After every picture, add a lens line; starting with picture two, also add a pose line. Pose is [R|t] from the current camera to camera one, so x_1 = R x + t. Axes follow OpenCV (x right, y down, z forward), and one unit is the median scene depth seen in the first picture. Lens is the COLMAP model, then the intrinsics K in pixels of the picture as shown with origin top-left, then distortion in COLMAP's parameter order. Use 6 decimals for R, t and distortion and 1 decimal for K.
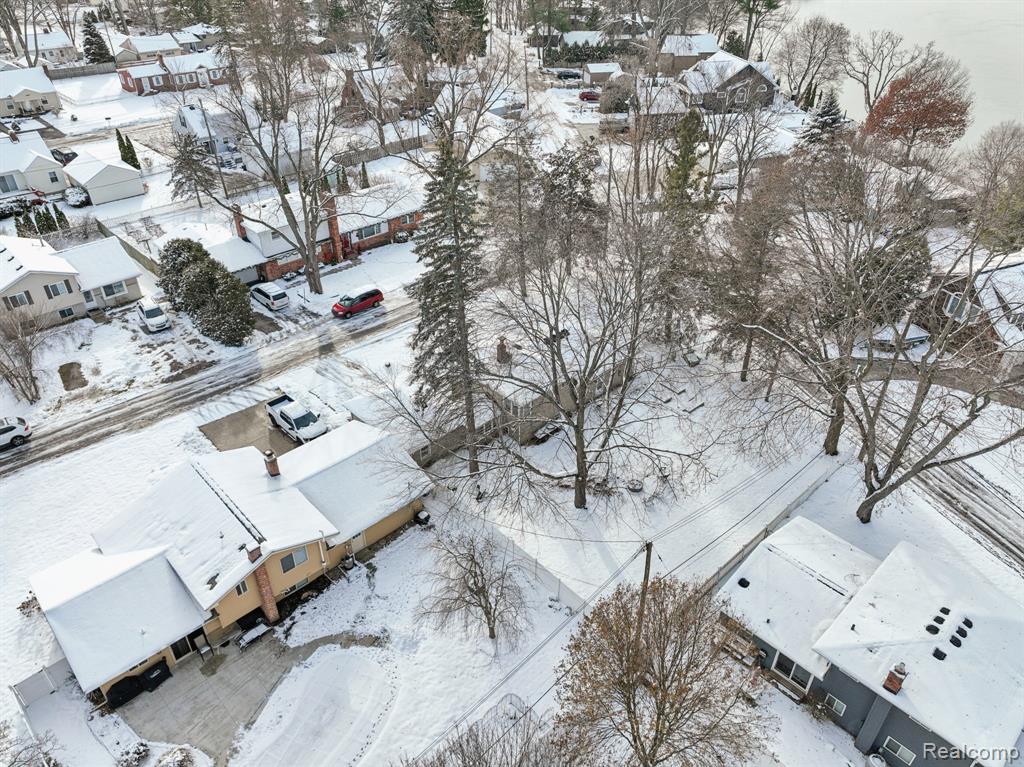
lens RADIAL K [[720.9, 0, 510.2], [0, 720.9, 379.8], [0, 0, 1]] dist [-0.006014, 0.024028]
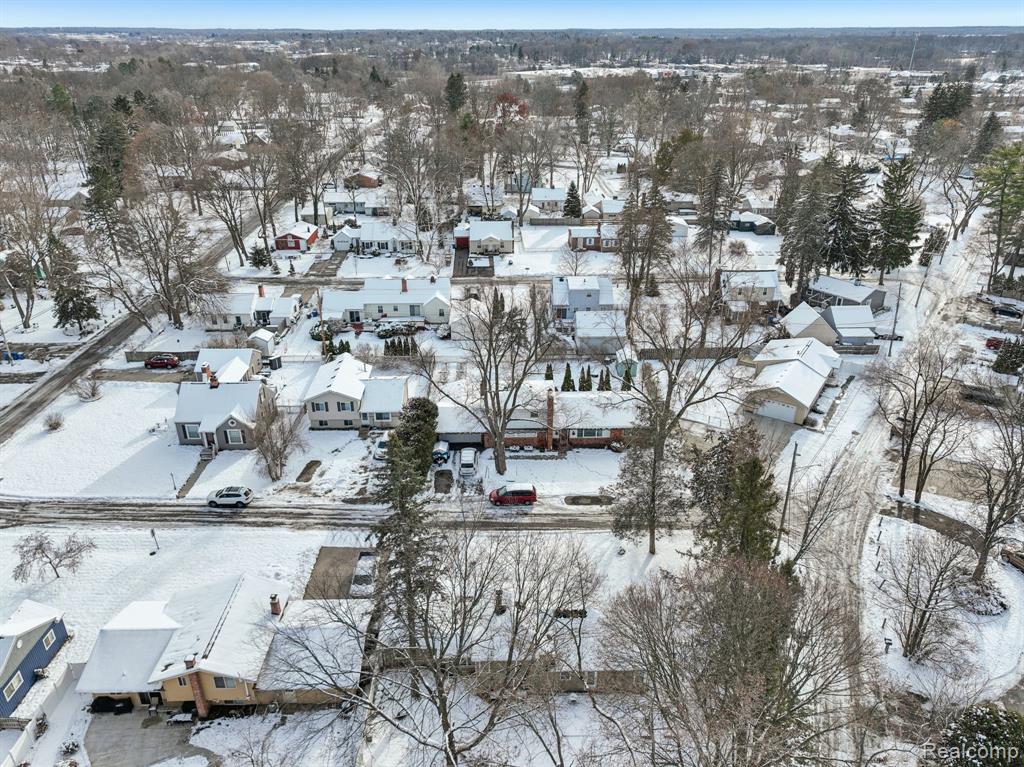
lens RADIAL K [[720.6, 0, 515.4], [0, 720.6, 385.2], [0, 0, 1]] dist [0.003642, 0.012129]
pose [[0.740093, 0.292730, -0.605452, 0.441322], [-0.376131, 0.926491, -0.011826, -0.264309], [0.557483, 0.236482, 0.795794, 0.059145]]
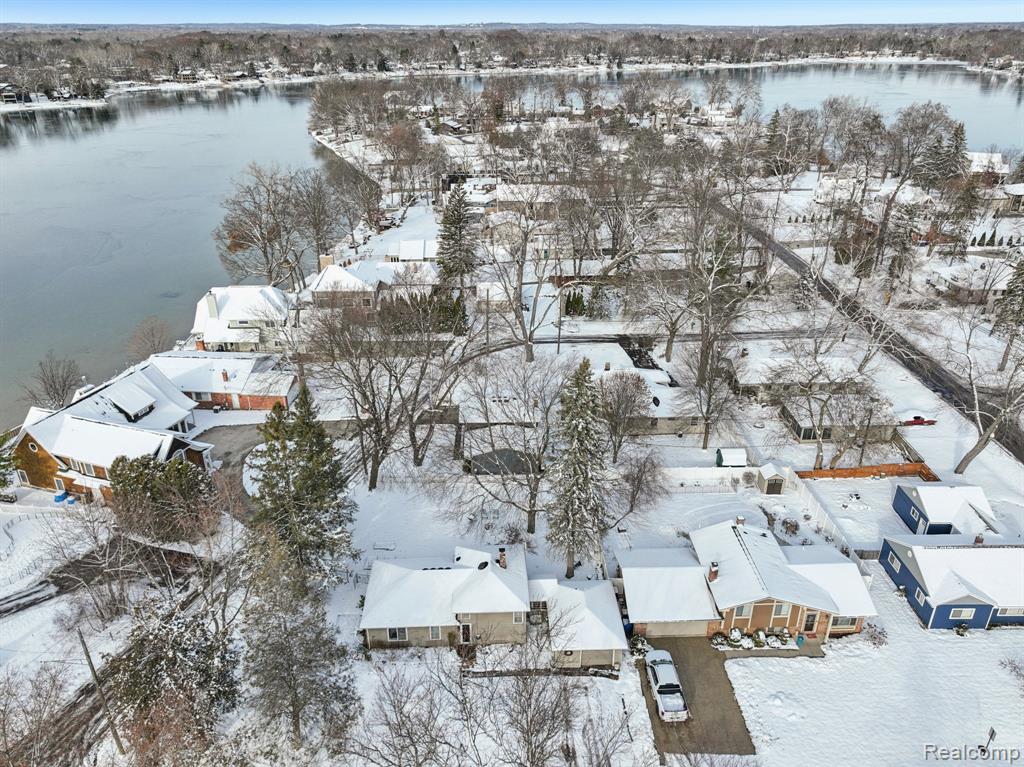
lens RADIAL K [[730.8, 0, 508.5], [0, 730.8, 388.8], [0, 0, 1]] dist [-0.003847, 0.023555]
pose [[-0.746758, -0.295989, 0.595602, -0.501660], [0.374583, 0.552811, 0.744371, -0.838916], [-0.549581, 0.778967, -0.301944, 0.884668]]
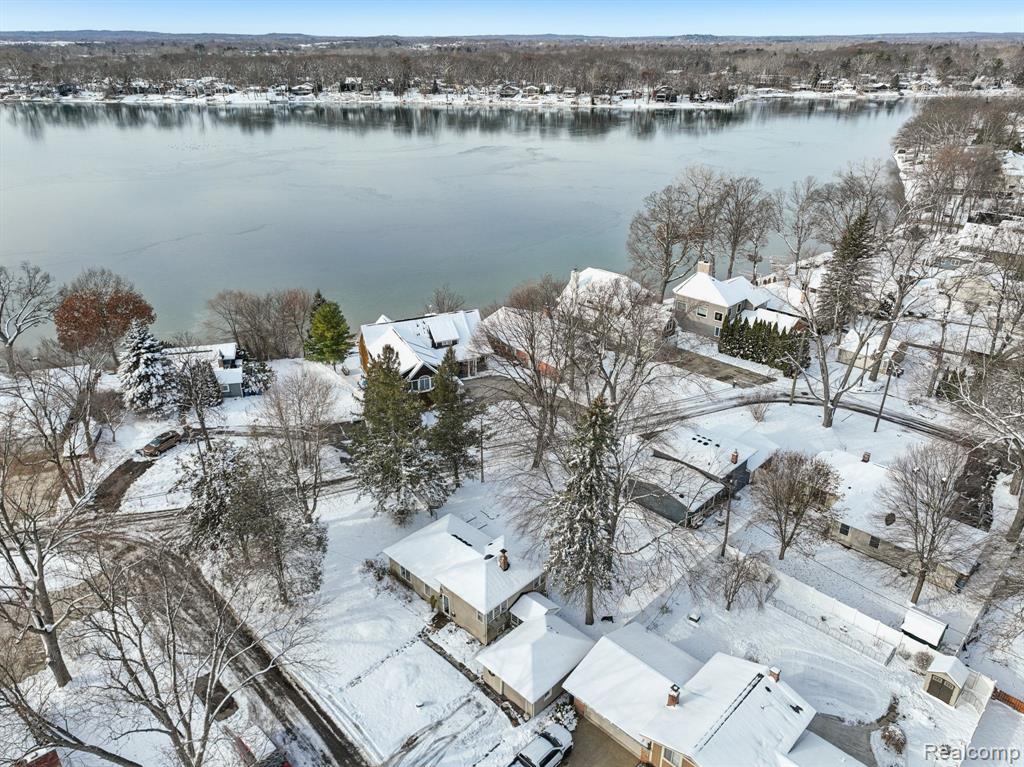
lens RADIAL K [[723.3, 0, 509.5], [0, 723.3, 383.0], [0, 0, 1]] dist [-0.004870, 0.022765]
pose [[-0.033747, -0.432916, 0.900802, -0.741471], [0.561540, 0.737384, 0.375416, -0.541098], [-0.826761, 0.518505, 0.218215, 0.452629]]
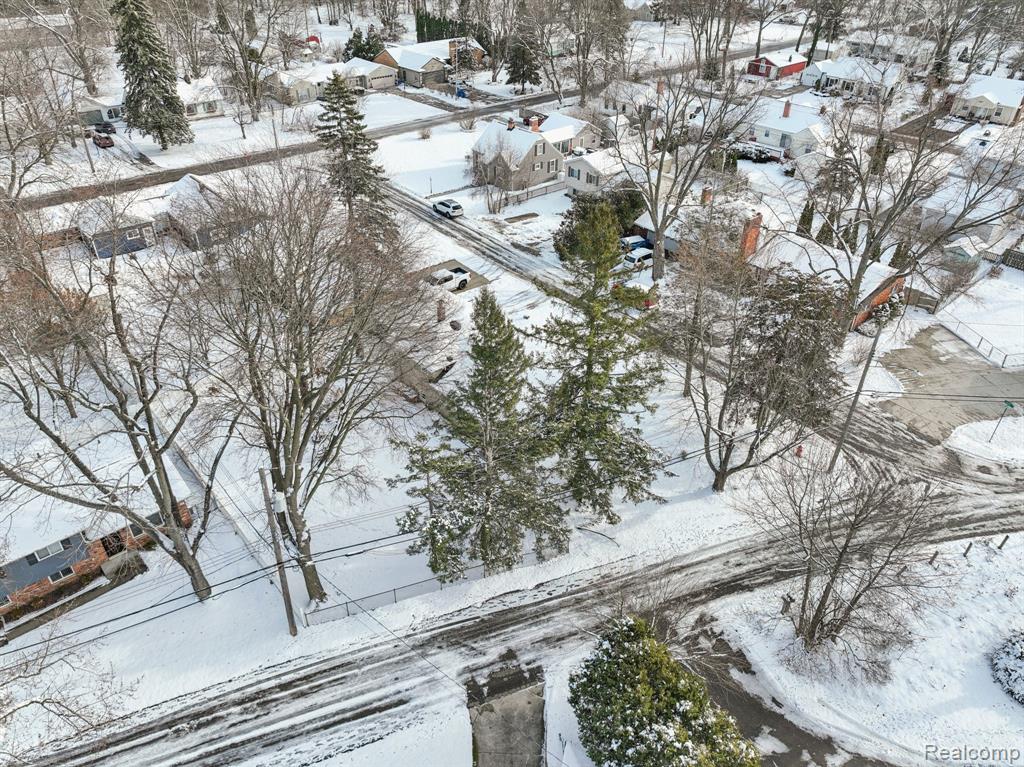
lens RADIAL K [[720.9, 0, 515.0], [0, 720.9, 380.7], [0, 0, 1]] dist [-0.001129, 0.021661]
pose [[-0.035049, 0.557578, -0.829384, 0.736773], [-0.570104, 0.670461, 0.474829, -0.430770], [0.820824, 0.489478, 0.294378, 0.639213]]
